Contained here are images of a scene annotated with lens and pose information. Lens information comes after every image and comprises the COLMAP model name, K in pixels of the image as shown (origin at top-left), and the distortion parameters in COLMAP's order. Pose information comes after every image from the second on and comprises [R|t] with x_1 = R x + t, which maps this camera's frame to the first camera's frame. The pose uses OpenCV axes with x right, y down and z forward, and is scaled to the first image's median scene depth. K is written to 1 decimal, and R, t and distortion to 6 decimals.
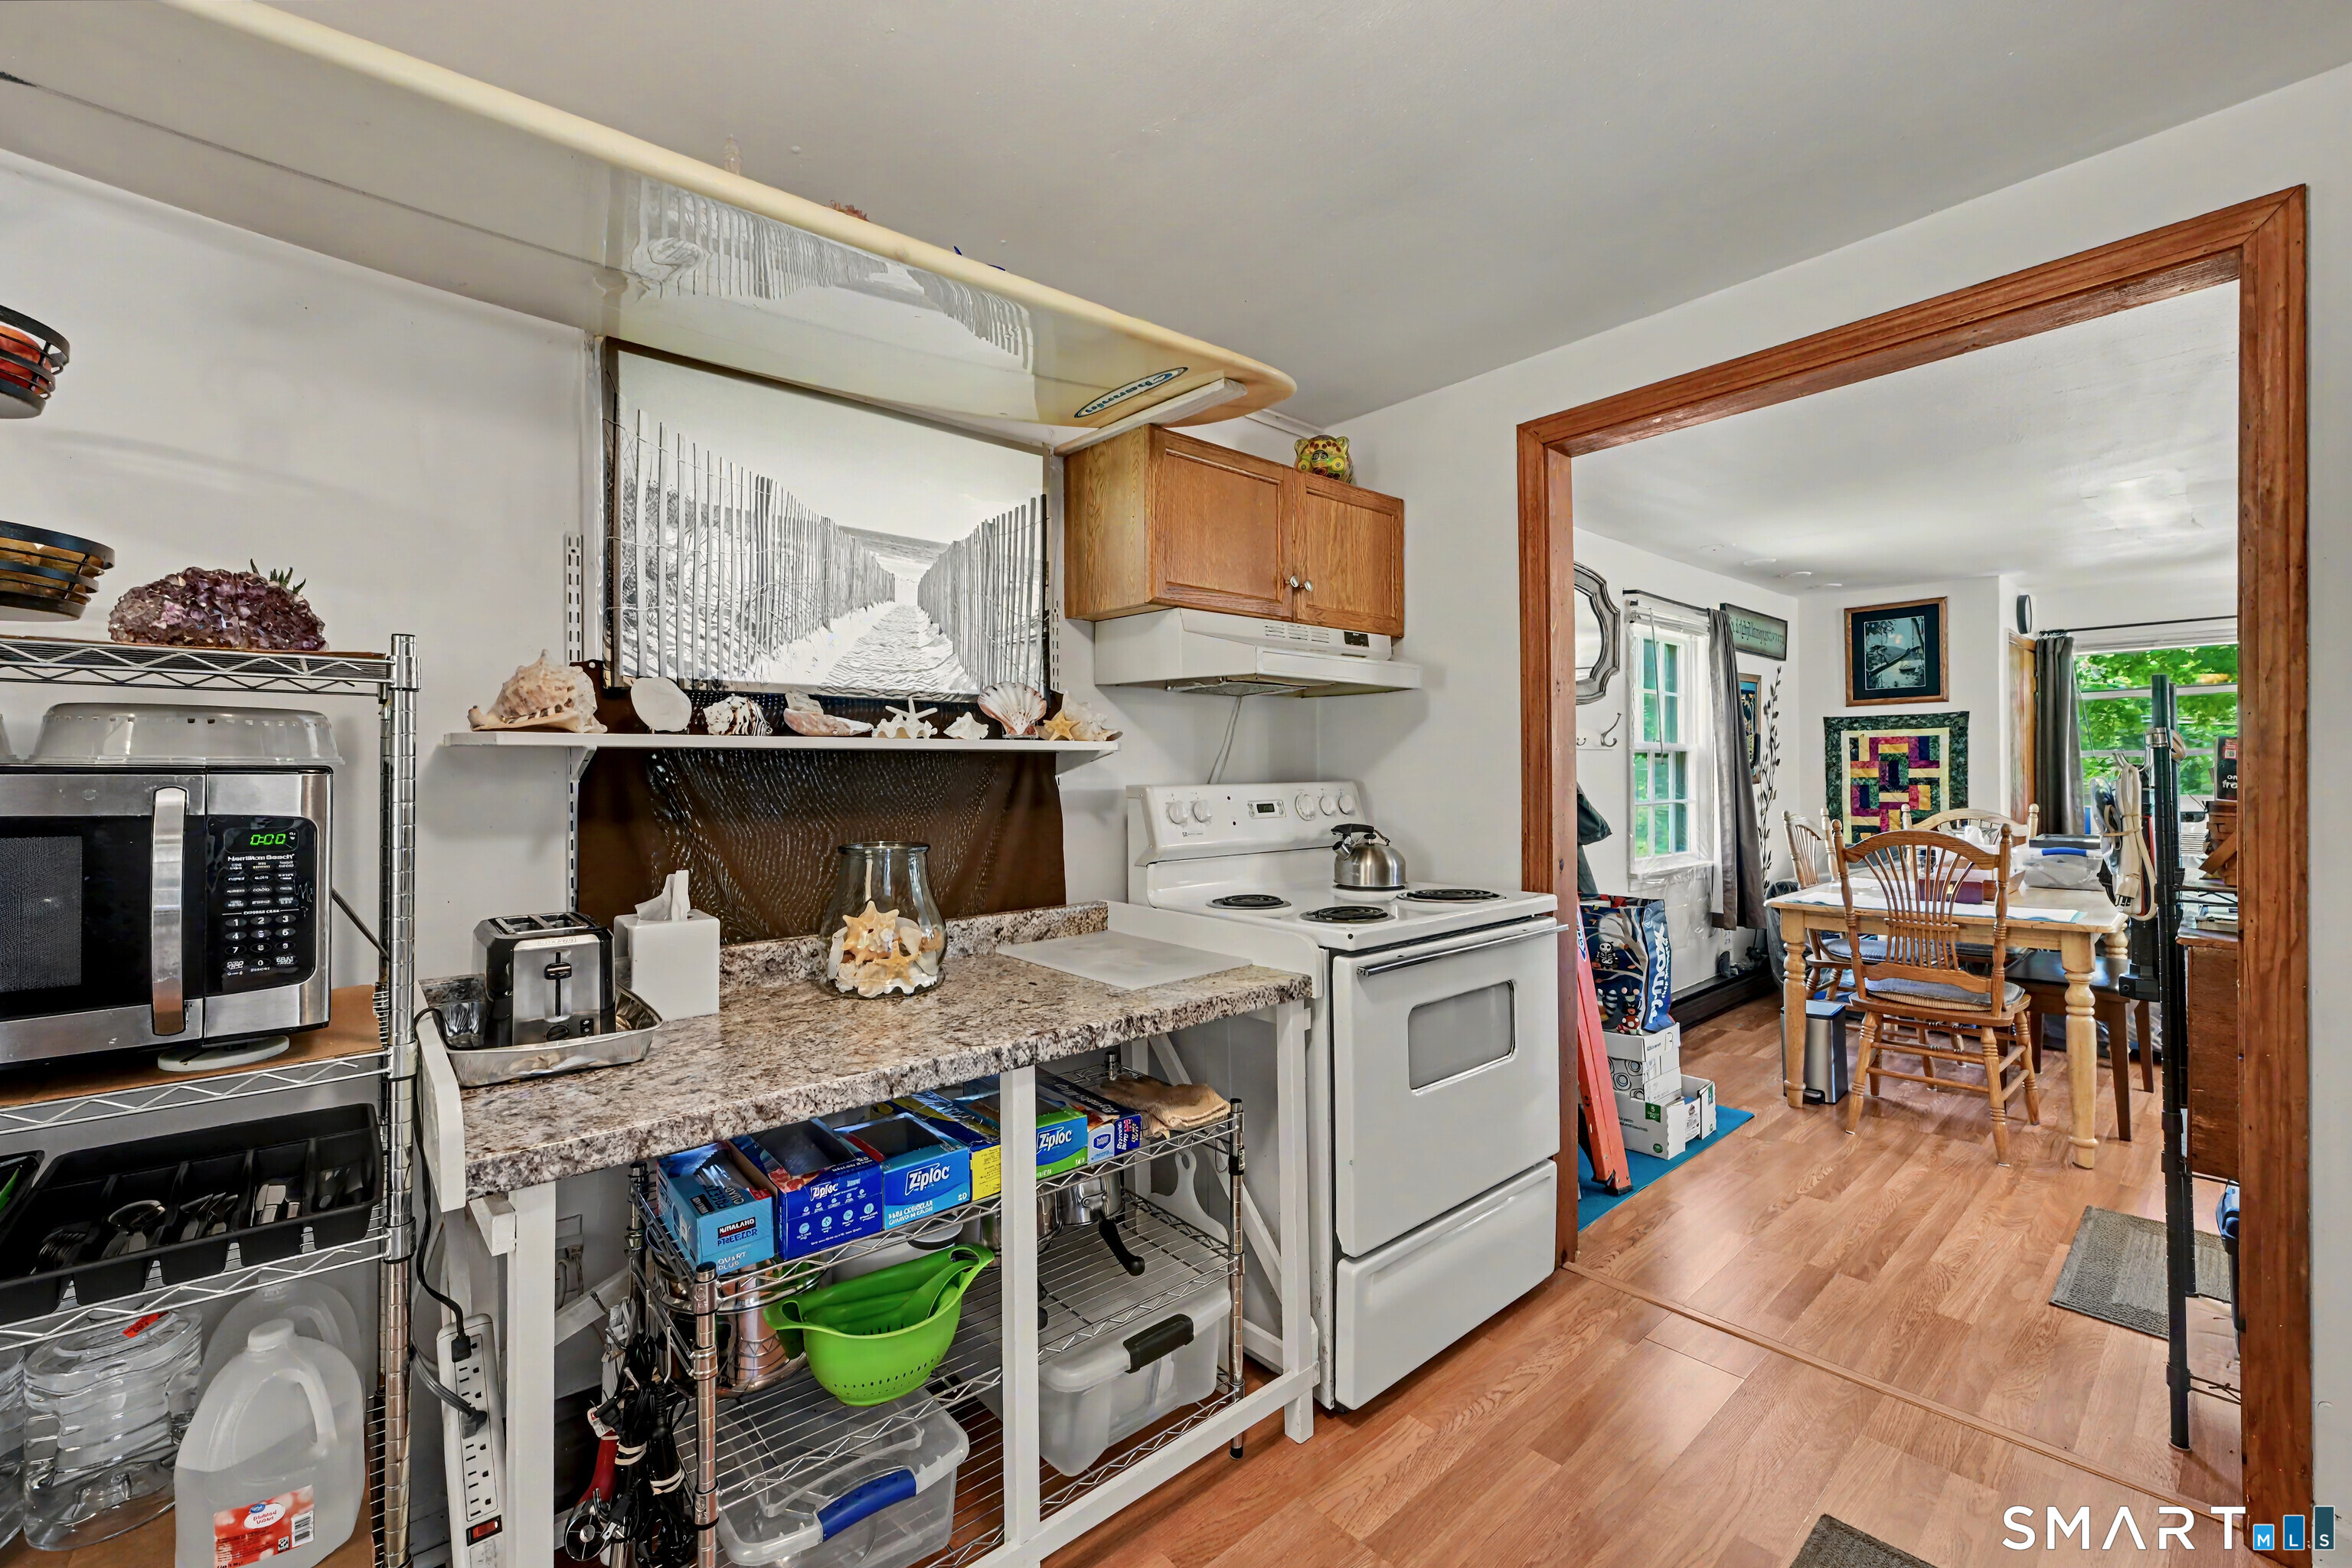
lens RADIAL K [[967.1, 0, 1176.4], [0, 967.1, 770.7], [0, 0, 1]] dist [0.000086, -0.000284]
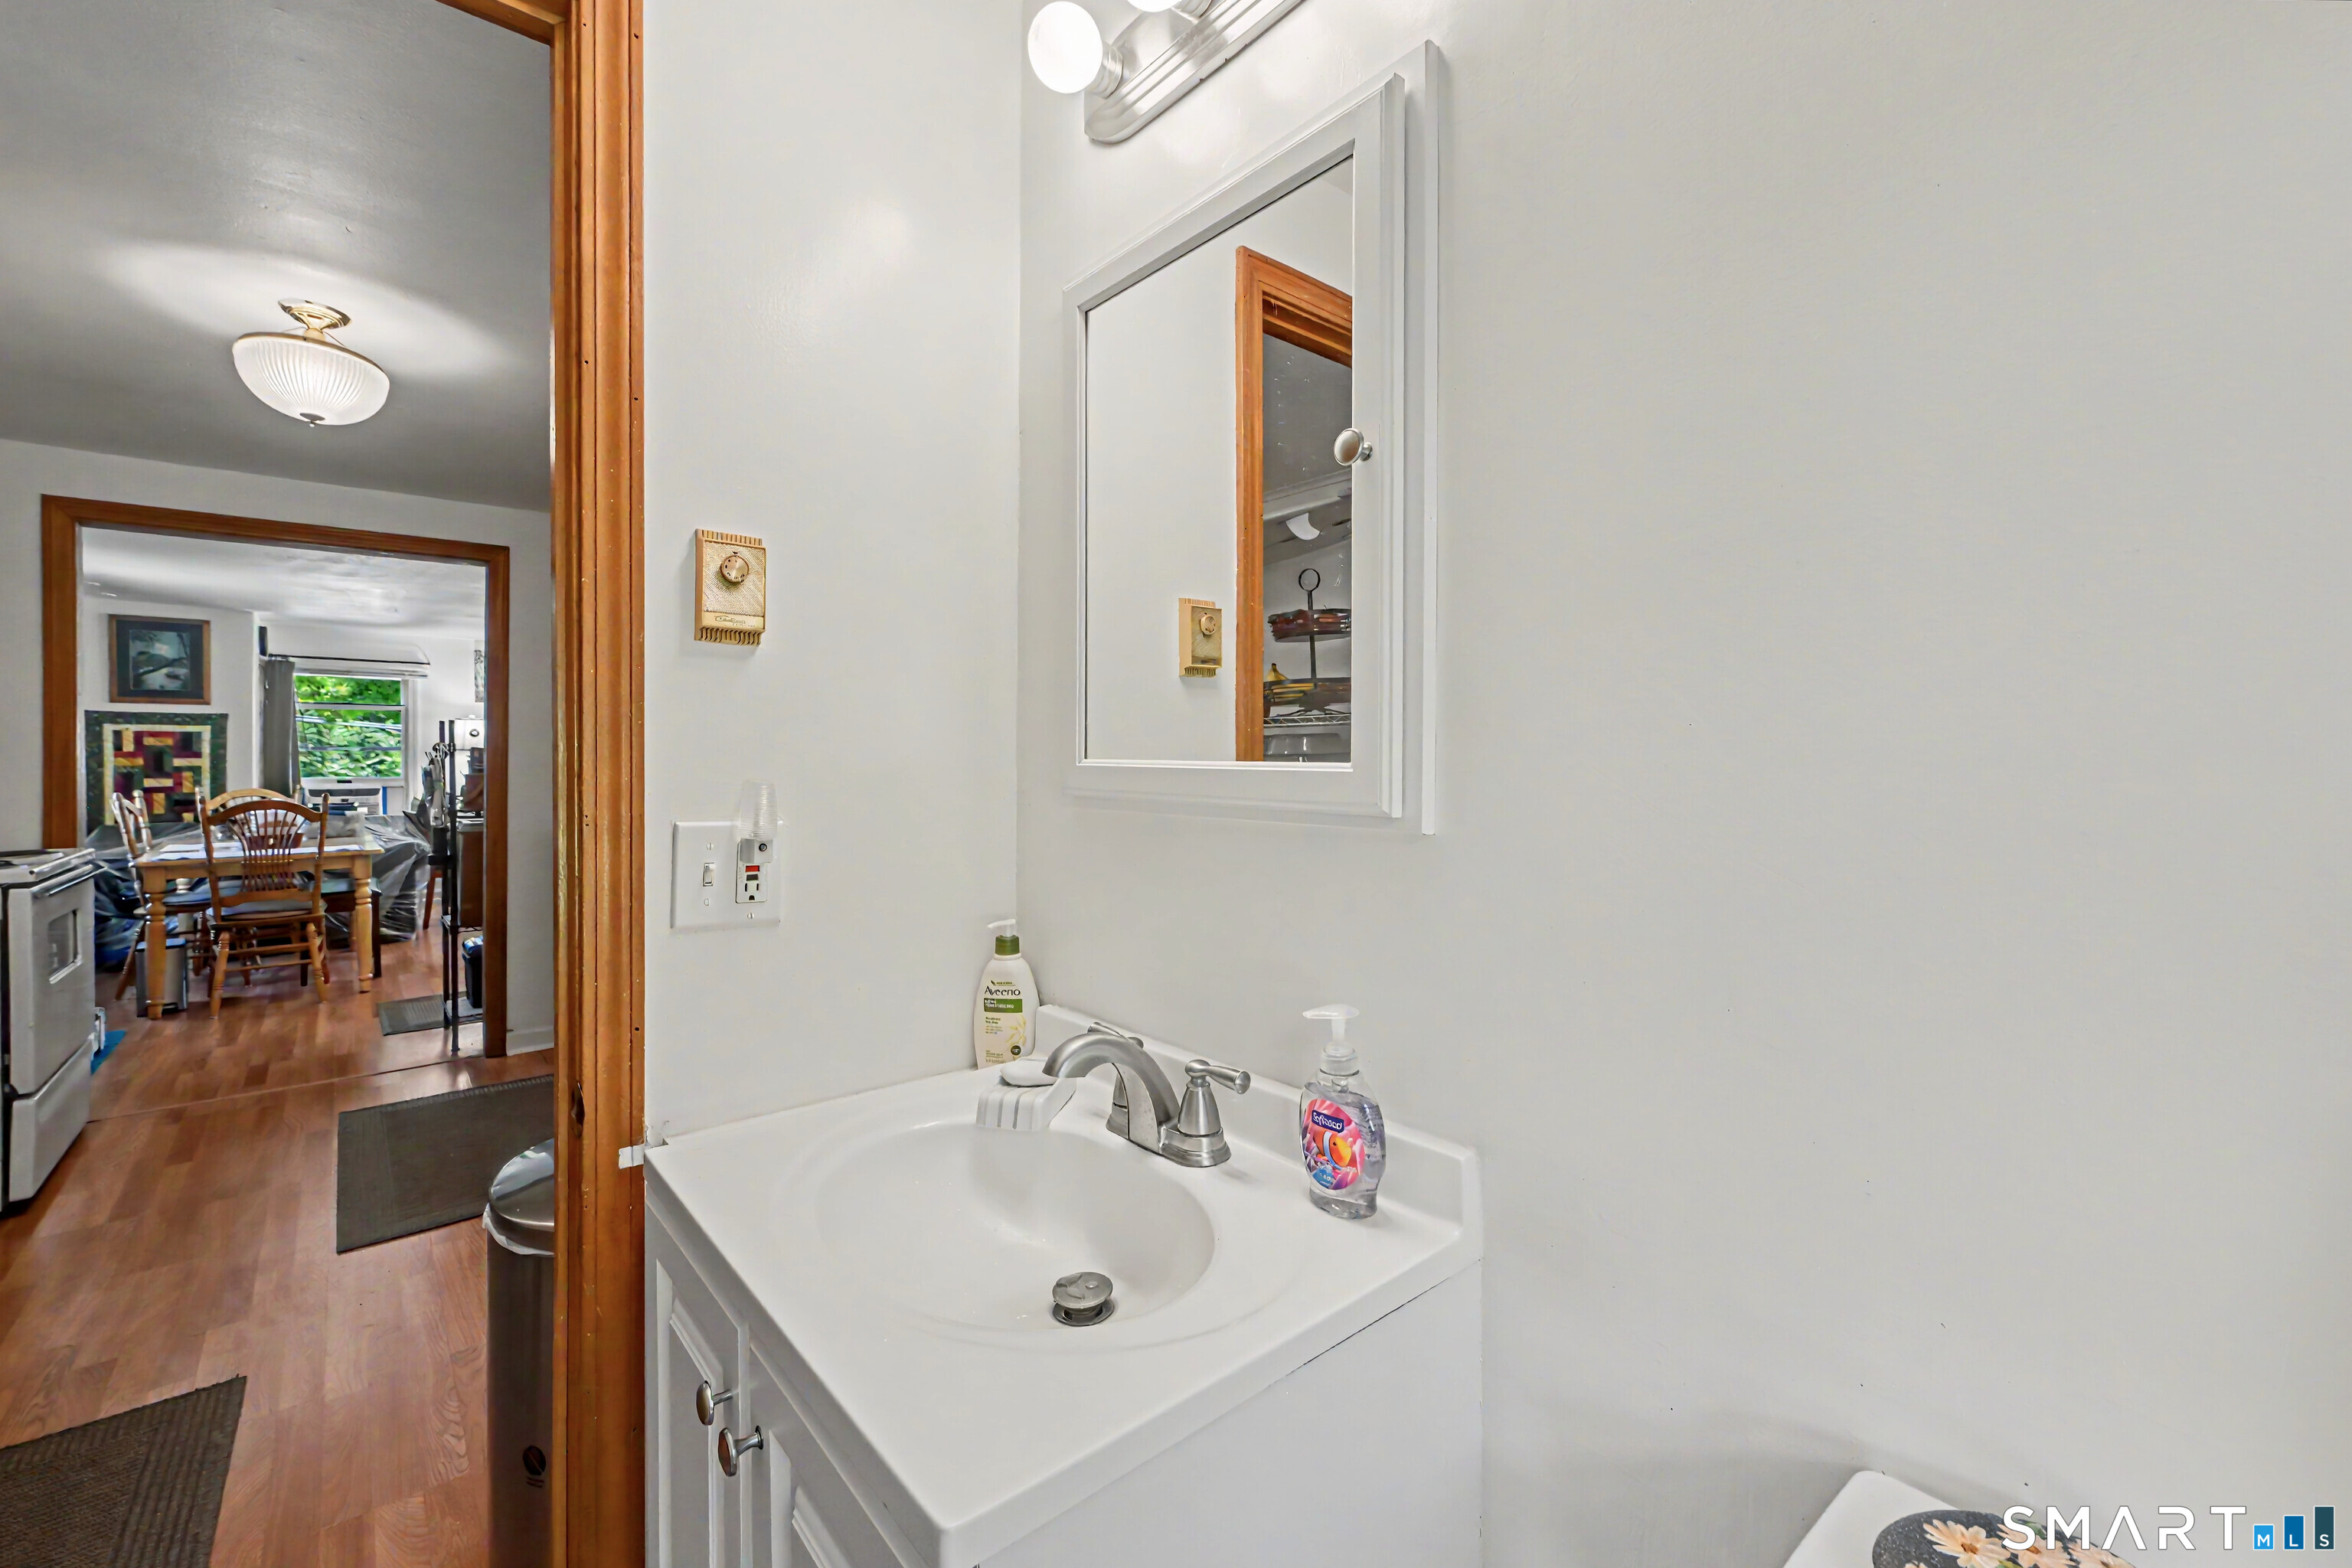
lens RADIAL K [[967.1, 0, 1169.2], [0, 967.1, 766.0], [0, 0, 1]] dist [0.000086, -0.000284]
pose [[0.010946, 0.000216, 0.999940, -1.067075], [-0.005944, 0.999982, -0.000151, 0.000730], [-0.999922, -0.005942, 0.010947, -0.620235]]
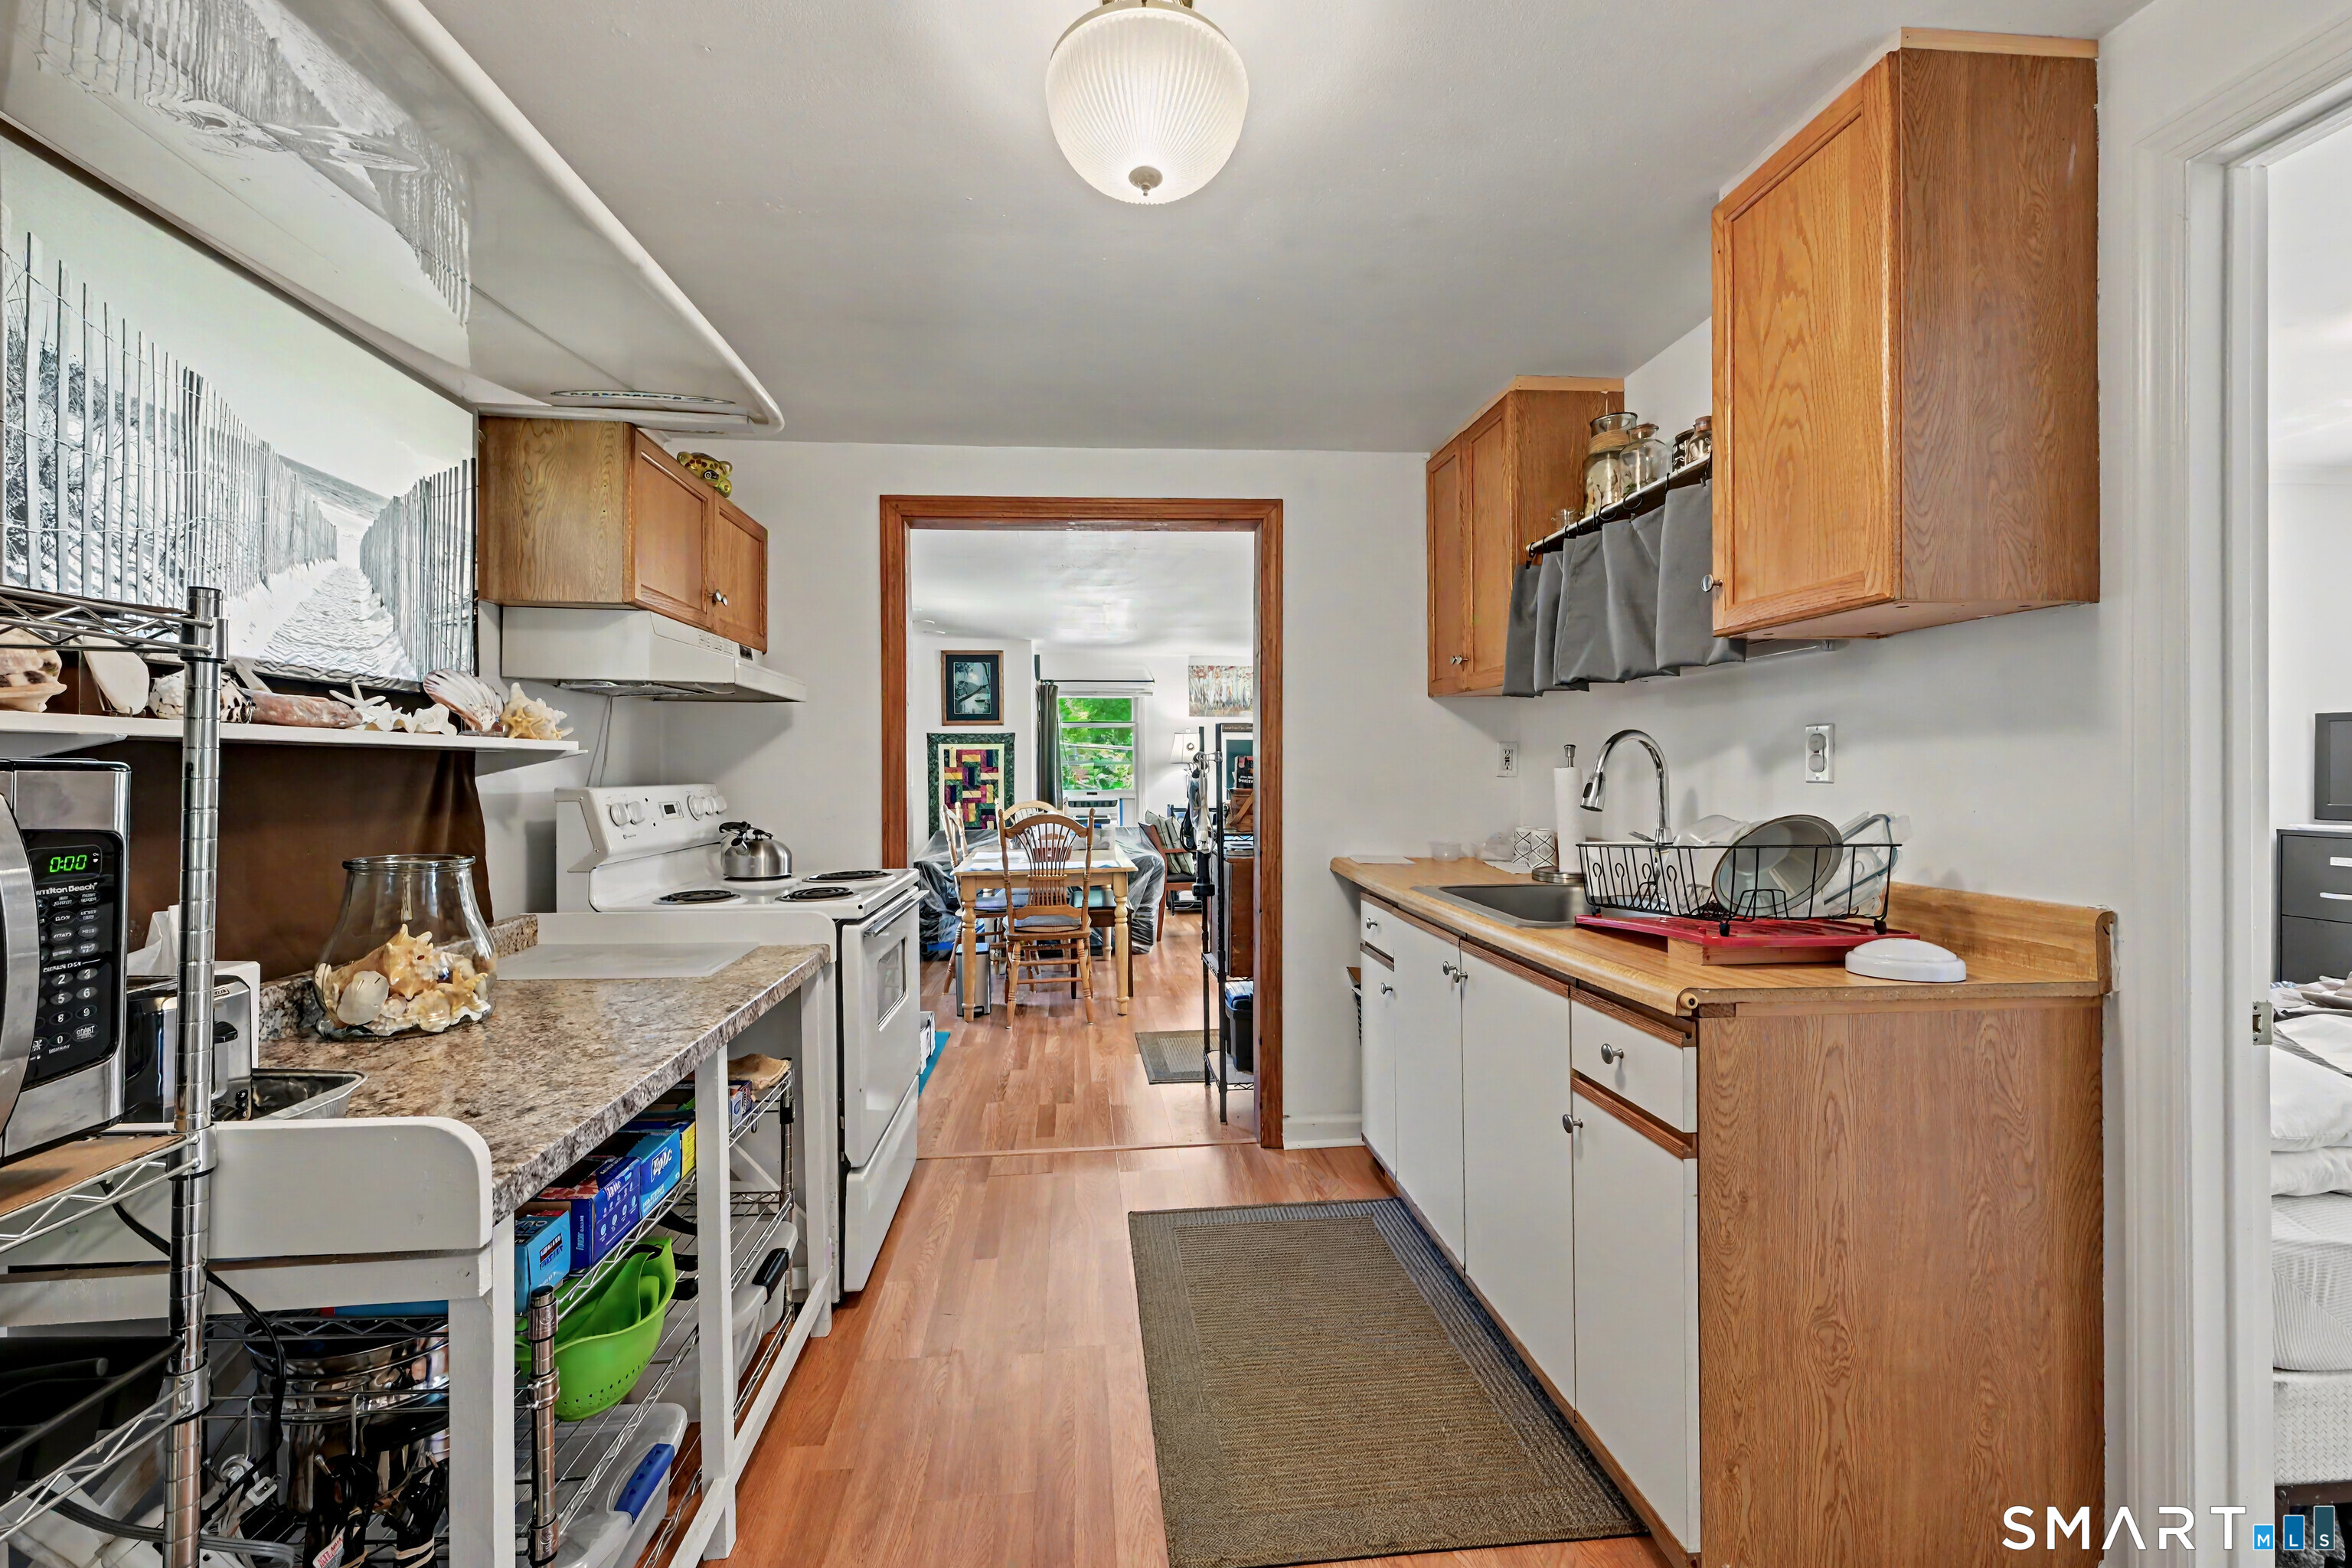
lens RADIAL K [[967.1, 0, 1165.8], [0, 967.1, 777.3], [0, 0, 1]] dist [0.000086, -0.000284]
pose [[0.583213, -0.001180, 0.812319, -0.502168], [-0.000466, 0.999998, 0.001787, 0.003434], [-0.812319, -0.001421, 0.583211, -0.028370]]
